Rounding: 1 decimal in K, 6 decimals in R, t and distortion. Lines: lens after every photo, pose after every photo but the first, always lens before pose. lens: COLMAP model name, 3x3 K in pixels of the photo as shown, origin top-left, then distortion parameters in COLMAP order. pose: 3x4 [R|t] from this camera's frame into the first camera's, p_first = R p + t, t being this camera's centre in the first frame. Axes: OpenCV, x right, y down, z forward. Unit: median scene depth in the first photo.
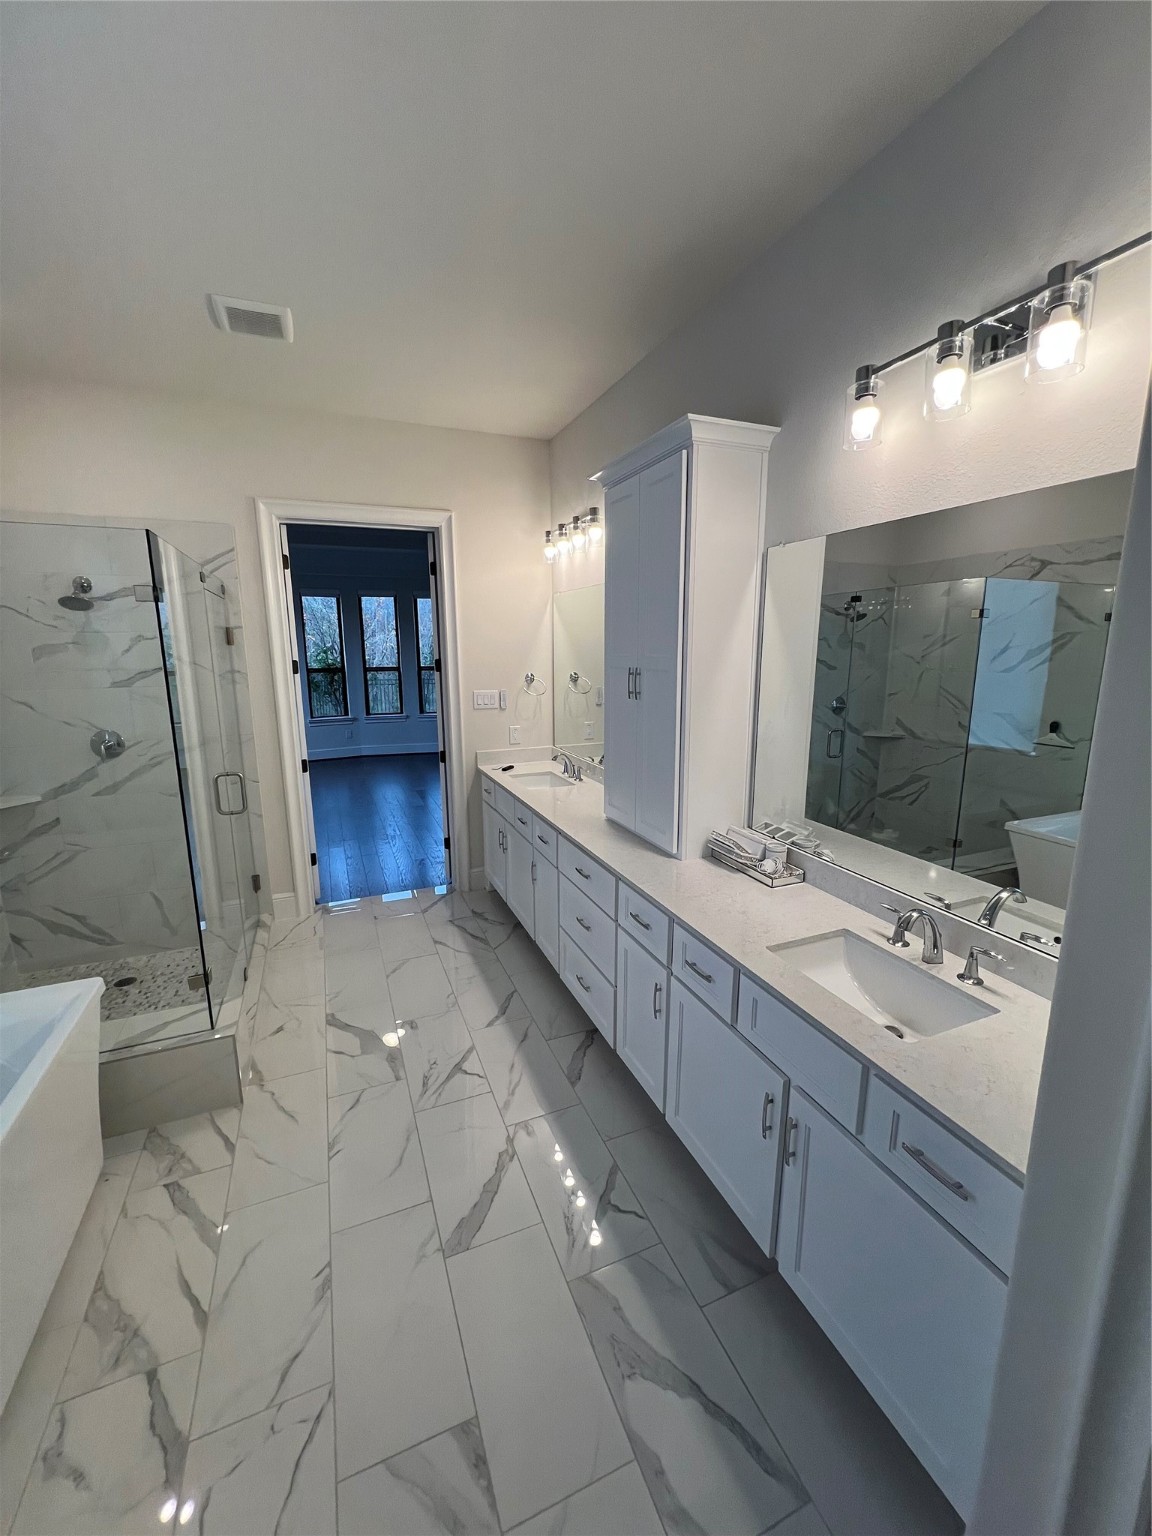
lens RADIAL K [[614.0, 0, 574.2], [0, 614.0, 766.0], [0, 0, 1]] dist [-0.003169, 0.000648]
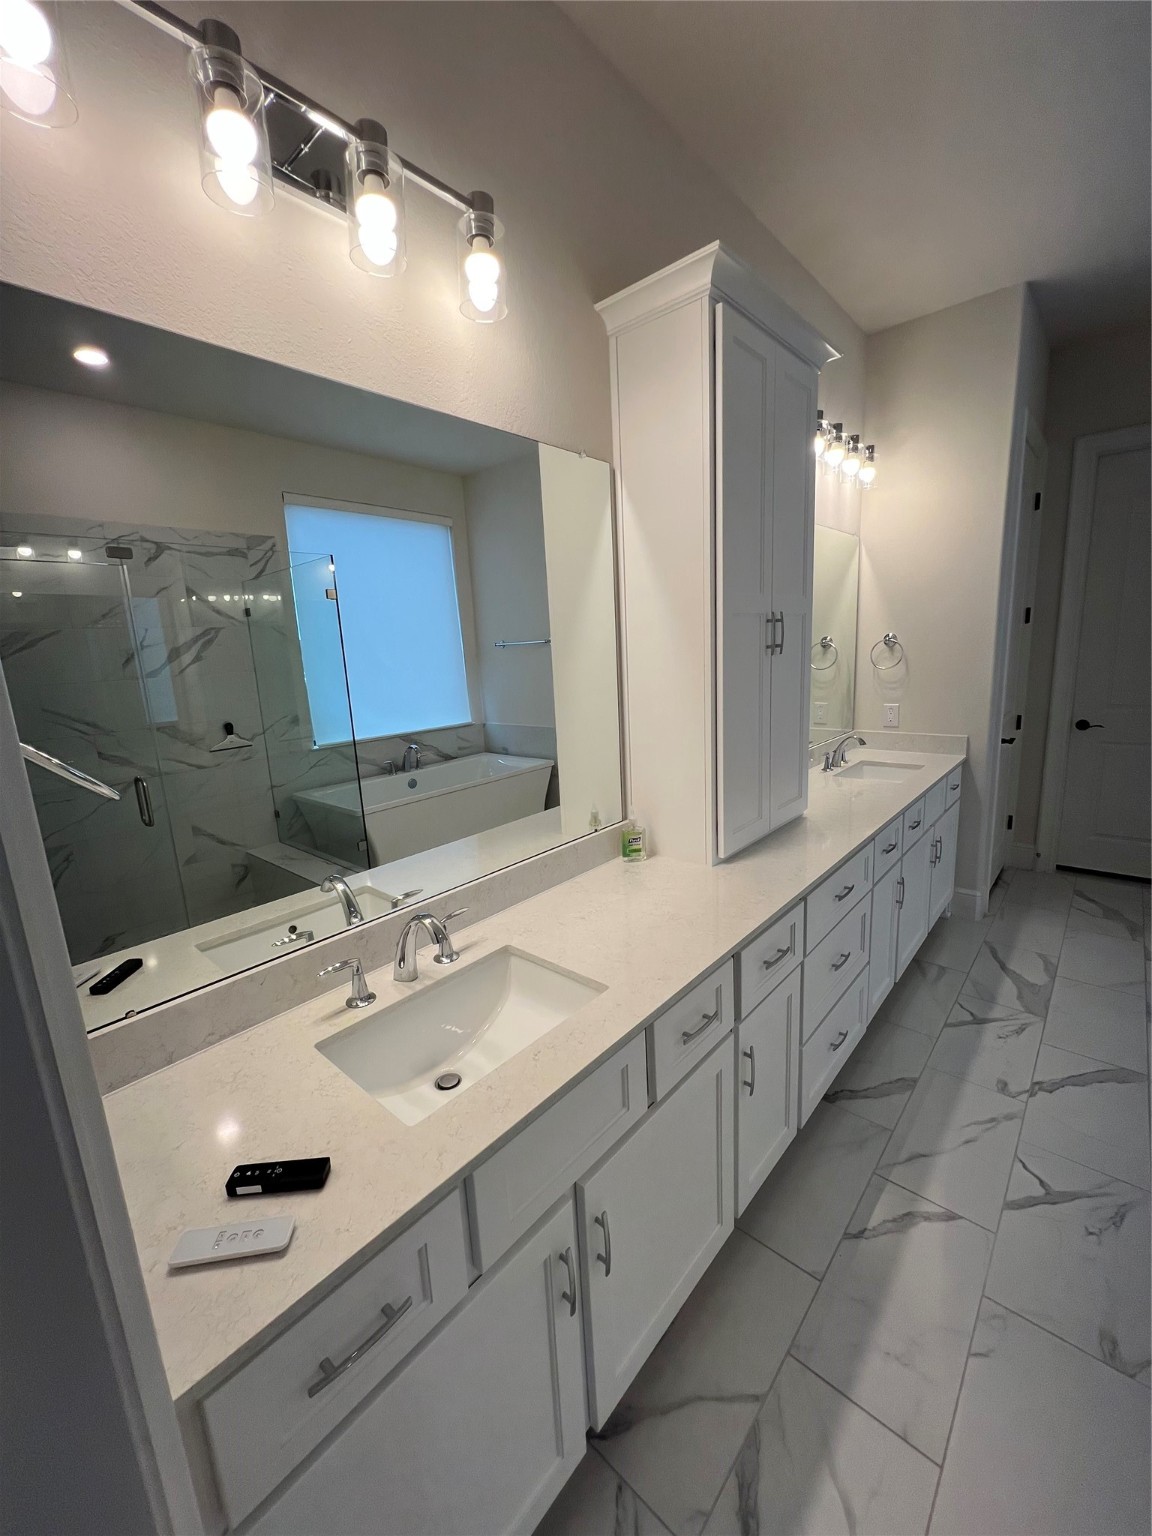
lens RADIAL K [[614.0, 0, 574.2], [0, 614.0, 766.0], [0, 0, 1]] dist [-0.003169, 0.000648]
pose [[-0.434033, -0.145142, 0.889128, -0.353696], [0.225754, 0.937925, 0.263311, -0.171586], [-0.872153, 0.315010, -0.374324, 1.127451]]
